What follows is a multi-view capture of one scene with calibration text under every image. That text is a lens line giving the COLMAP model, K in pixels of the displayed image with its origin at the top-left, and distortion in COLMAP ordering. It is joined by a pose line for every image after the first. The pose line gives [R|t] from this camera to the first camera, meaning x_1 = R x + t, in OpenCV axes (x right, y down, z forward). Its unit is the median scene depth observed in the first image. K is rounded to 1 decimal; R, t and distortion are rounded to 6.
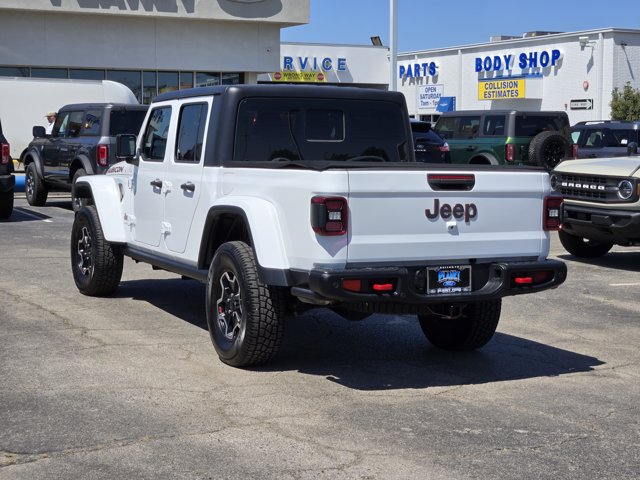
lens RADIAL K [[1223.8, 0, 320.7], [0, 1223.8, 218.3], [0, 0, 1]] dist [-0.453264, 3.743295]
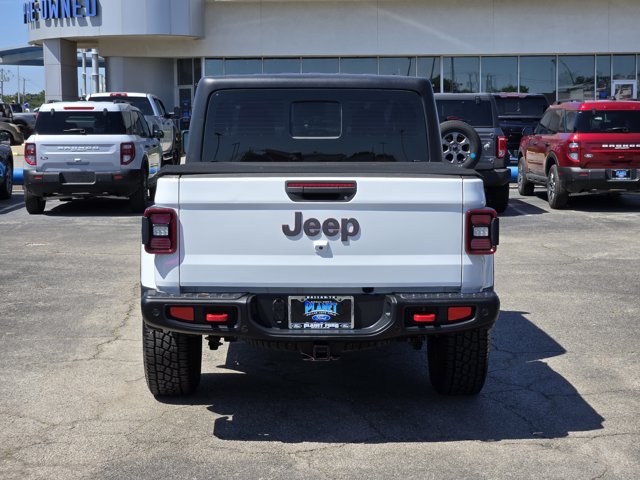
lens RADIAL K [[1223.8, 0, 320.7], [0, 1223.8, 218.3], [0, 0, 1]] dist [-0.453264, 3.743295]
pose [[0.909156, 0.019146, -0.416015, 0.439907], [-0.014222, 0.999787, 0.014932, -0.023755], [0.416212, -0.007659, 0.909235, 0.269622]]
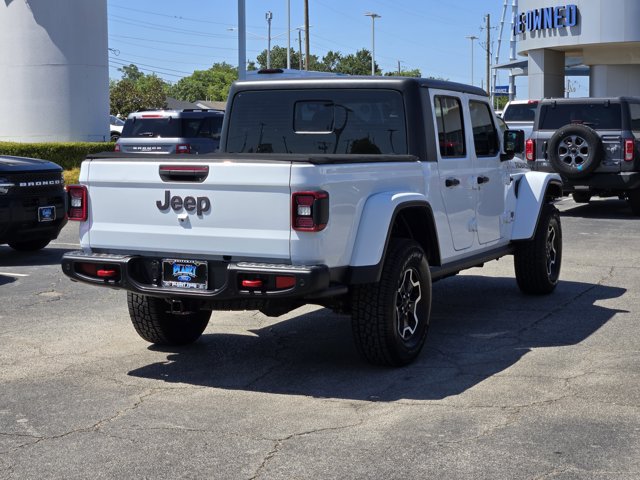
lens RADIAL K [[1238.4, 0, 335.0], [0, 1238.4, 240.2], [0, 0, 1]] dist [-0.484755, 4.099220]
pose [[0.623108, 0.055738, -0.780147, 0.946048], [-0.043726, 0.998380, 0.036406, -0.017521], [0.780912, 0.011428, 0.624536, 0.482063]]
